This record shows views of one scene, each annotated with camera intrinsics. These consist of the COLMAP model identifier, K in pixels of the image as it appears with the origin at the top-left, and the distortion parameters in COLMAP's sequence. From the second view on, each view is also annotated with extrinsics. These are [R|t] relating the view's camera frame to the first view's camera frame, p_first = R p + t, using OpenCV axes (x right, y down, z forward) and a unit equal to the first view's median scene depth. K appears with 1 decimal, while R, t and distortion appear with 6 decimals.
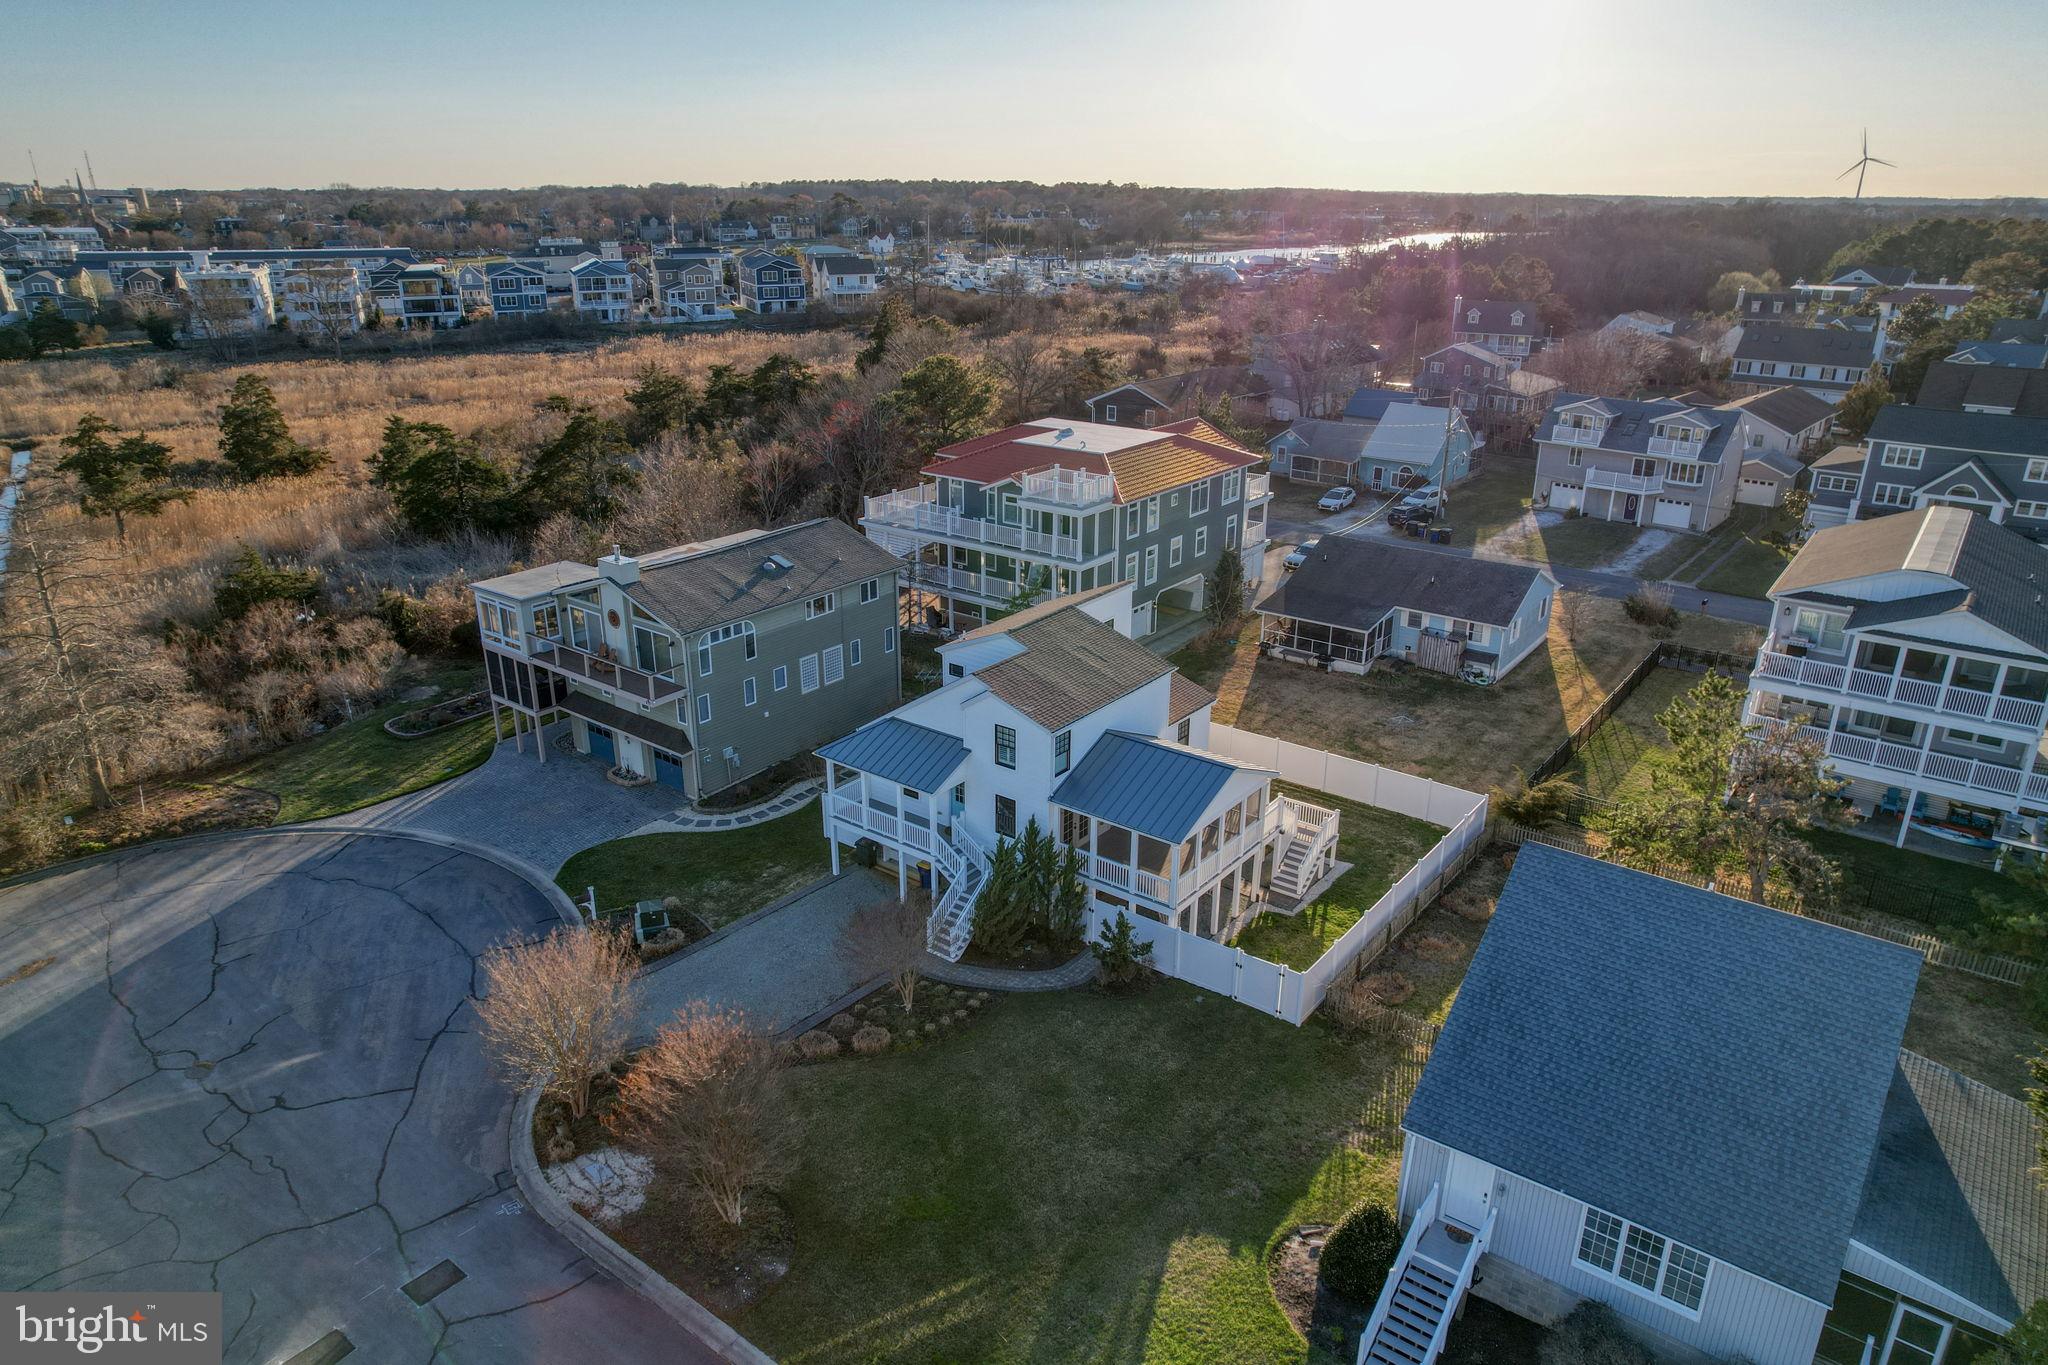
lens RADIAL K [[1308.8, 0, 1024.0], [0, 1308.8, 682.5], [0, 0, 1]] dist [-0.069496, 0.055218]
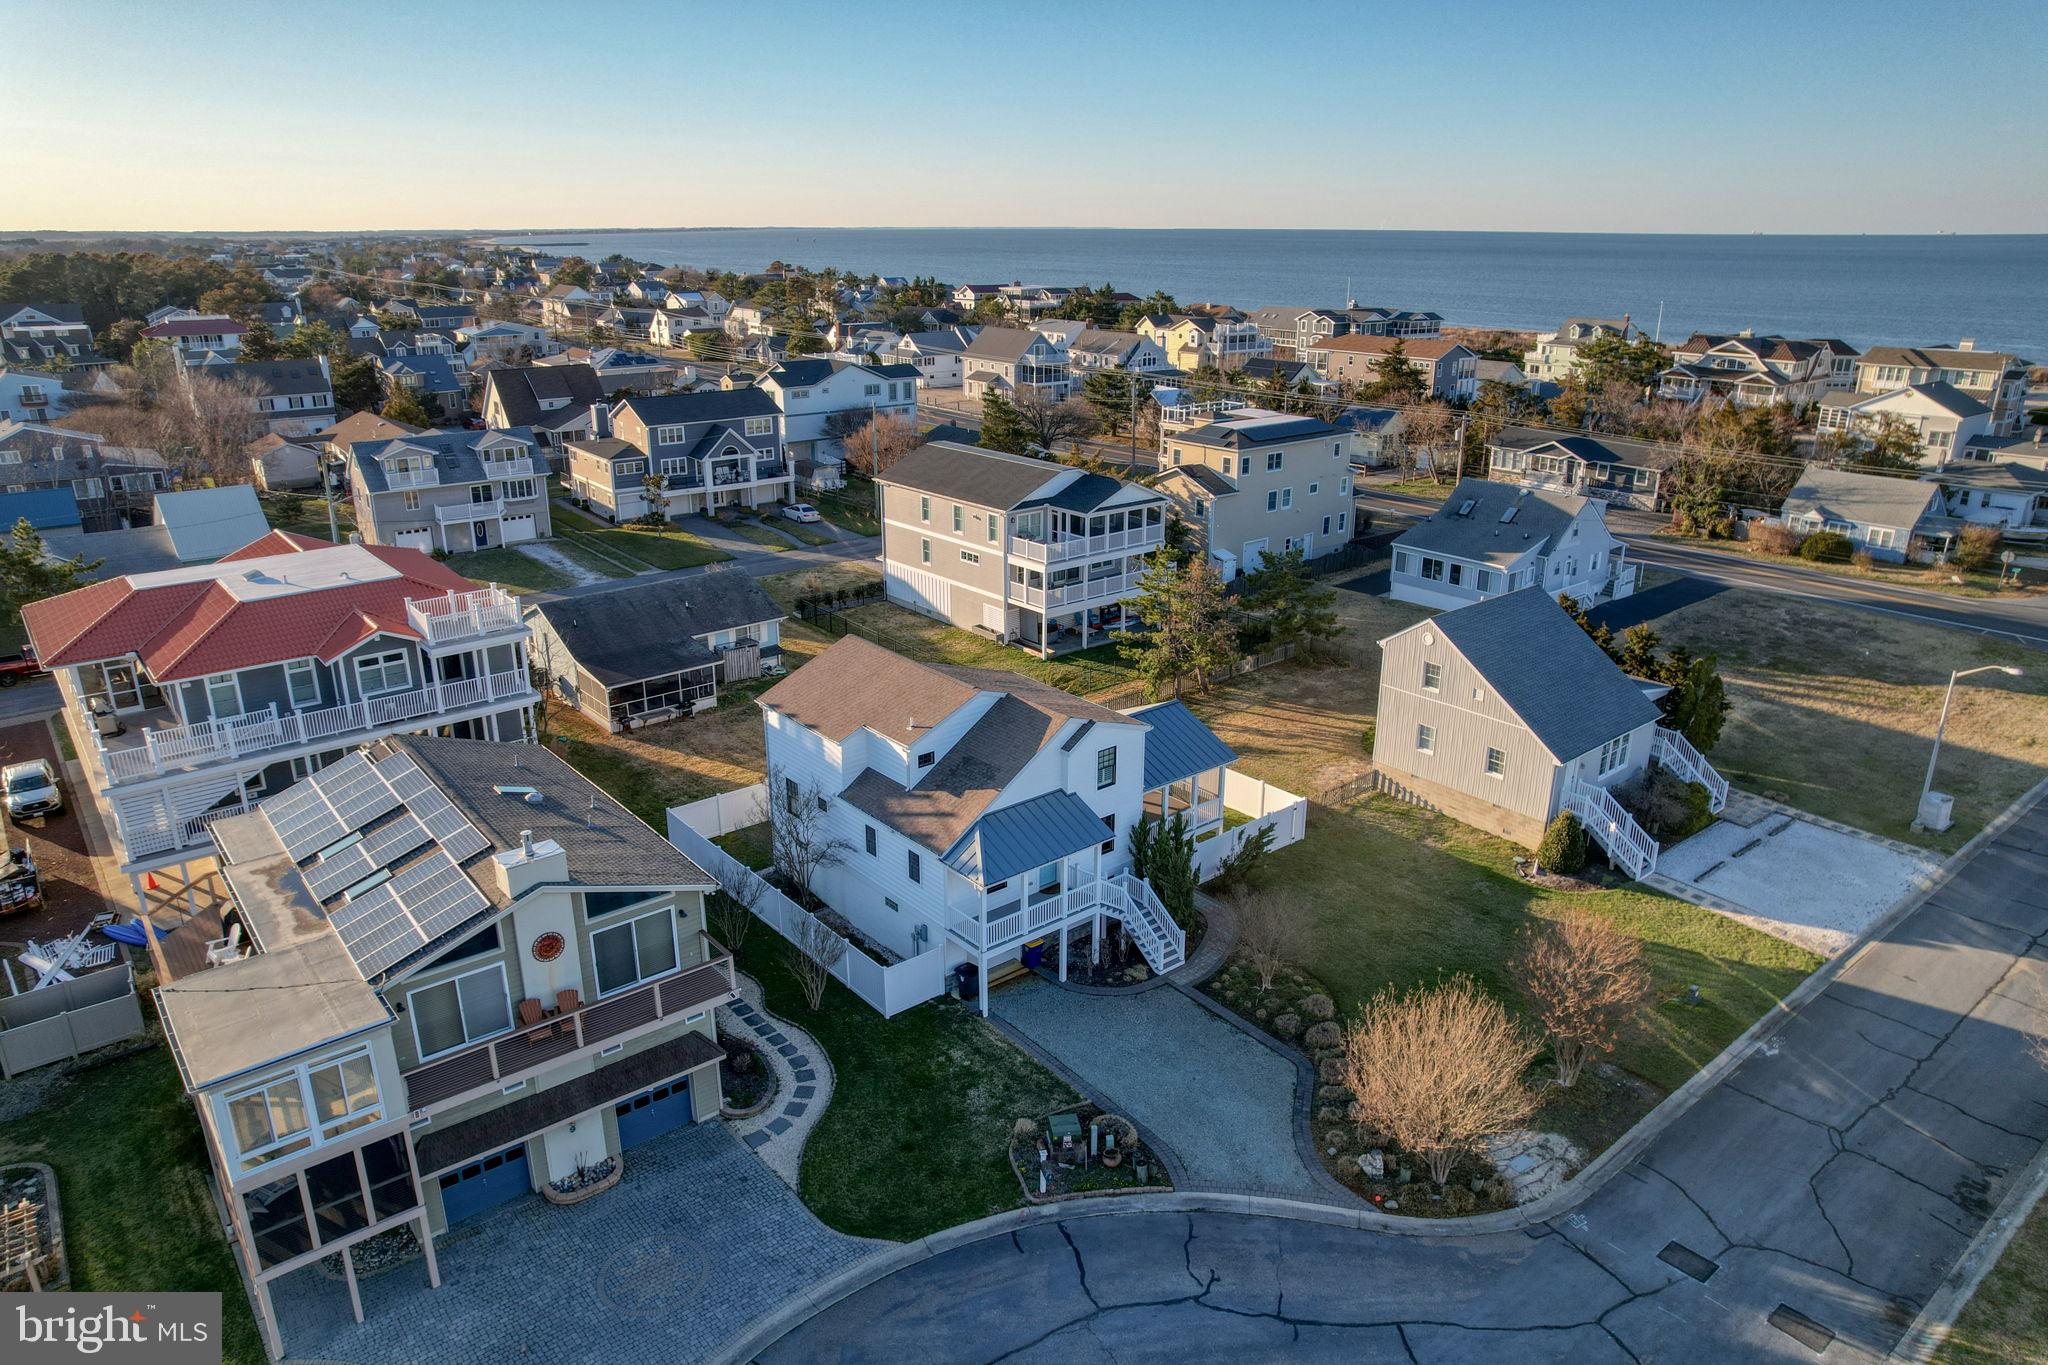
lens RADIAL K [[1328.6, 0, 1018.1], [0, 1328.6, 679.4], [0, 0, 1]] dist [-0.074570, 0.061582]
pose [[0.230665, -0.321004, 0.918558, -0.637862], [0.347466, 0.908948, 0.230392, -0.184166], [-0.908879, 0.266024, 0.321201, 0.462210]]
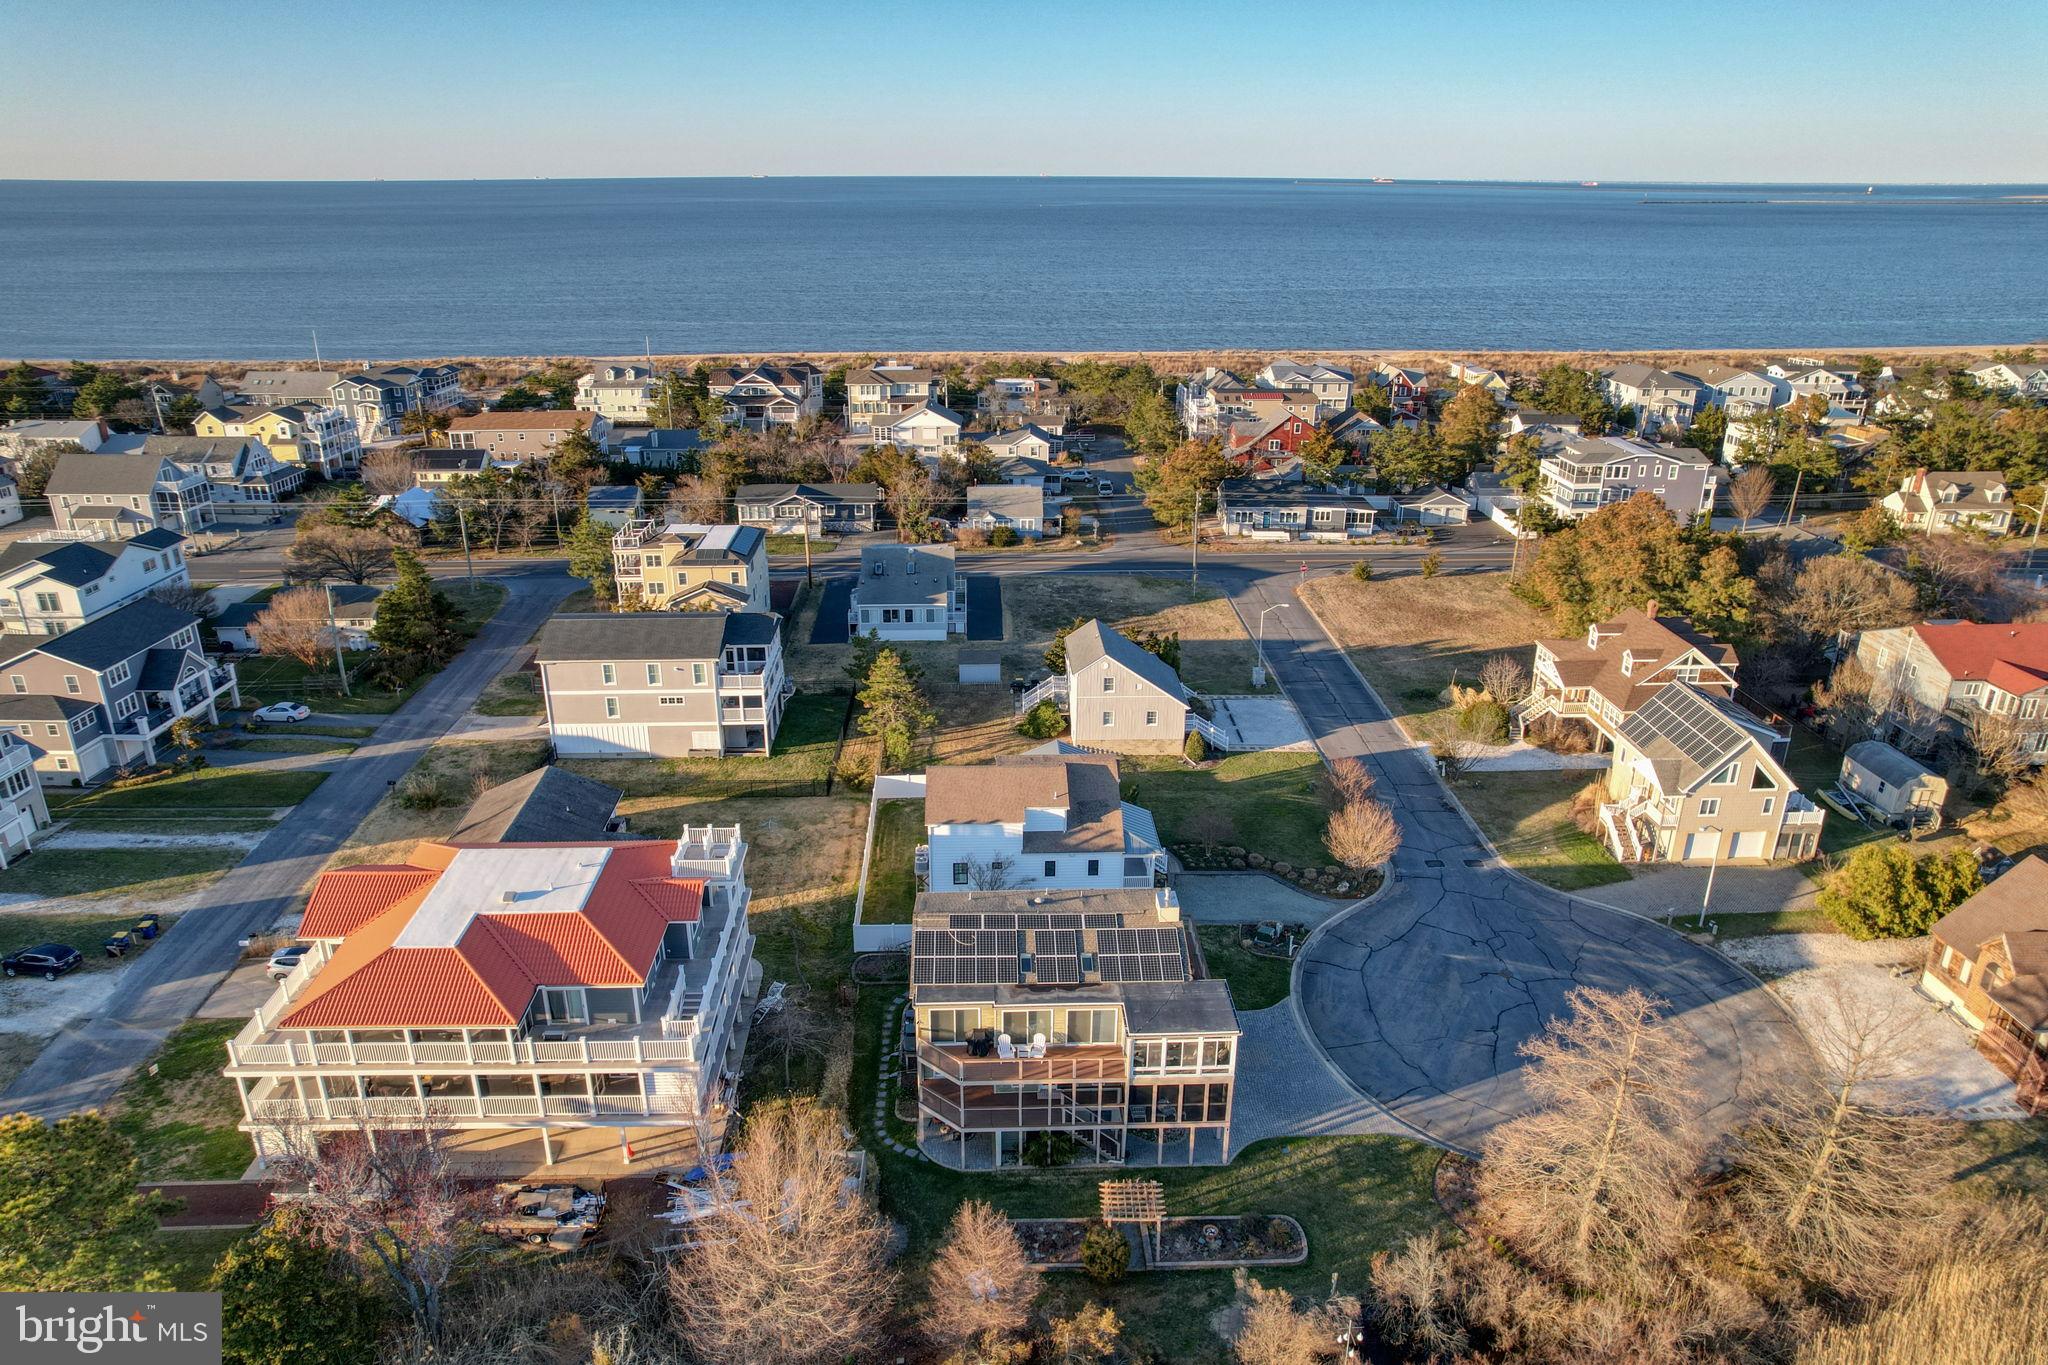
lens RADIAL K [[1342.0, 0, 1004.5], [0, 1342.0, 681.1], [0, 0, 1]] dist [-0.078882, 0.063490]
pose [[-0.628542, -0.282402, 0.724695, -0.846655], [0.274716, 0.791090, 0.546542, -0.776206], [-0.727644, 0.542610, -0.419653, 1.218849]]
